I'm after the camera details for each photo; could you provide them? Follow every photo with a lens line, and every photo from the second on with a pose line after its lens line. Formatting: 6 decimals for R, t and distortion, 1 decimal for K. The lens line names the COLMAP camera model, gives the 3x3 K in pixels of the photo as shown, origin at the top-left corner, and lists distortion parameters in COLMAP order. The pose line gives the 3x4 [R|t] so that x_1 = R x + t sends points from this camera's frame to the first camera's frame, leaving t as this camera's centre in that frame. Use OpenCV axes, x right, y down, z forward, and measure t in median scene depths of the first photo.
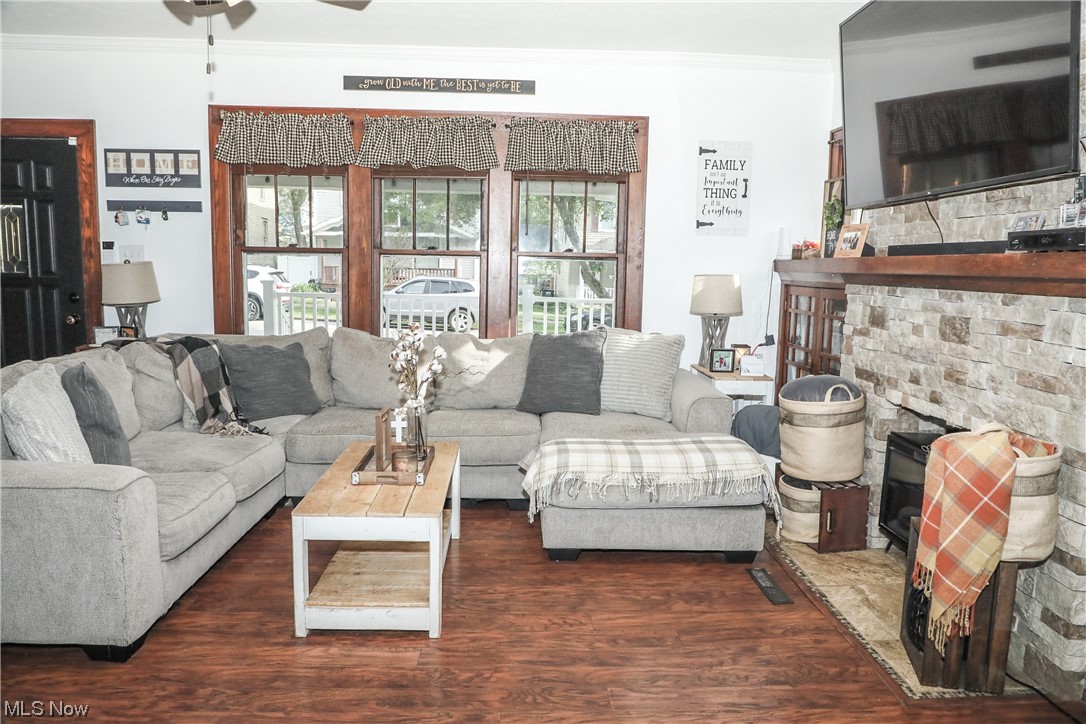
lens RADIAL K [[749.3, 0, 543.0], [0, 749.3, 362.0], [0, 0, 1]] dist [-0.037781, 0.005022]
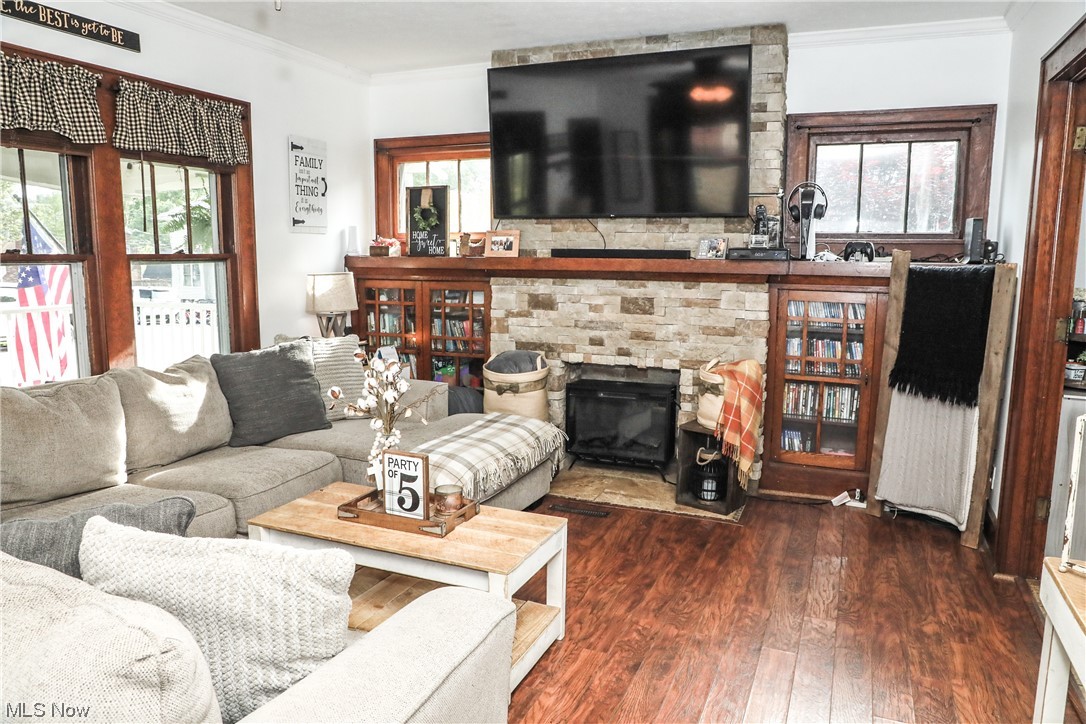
lens RADIAL K [[773.1, 0, 543.0], [0, 773.1, 362.0], [0, 0, 1]] dist [-0.055018, 0.046880]
pose [[0.416631, -0.145957, 0.897282, -0.604553], [0.117597, 0.987387, 0.106011, -0.074832], [-0.901437, 0.061351, 0.428540, 0.302520]]
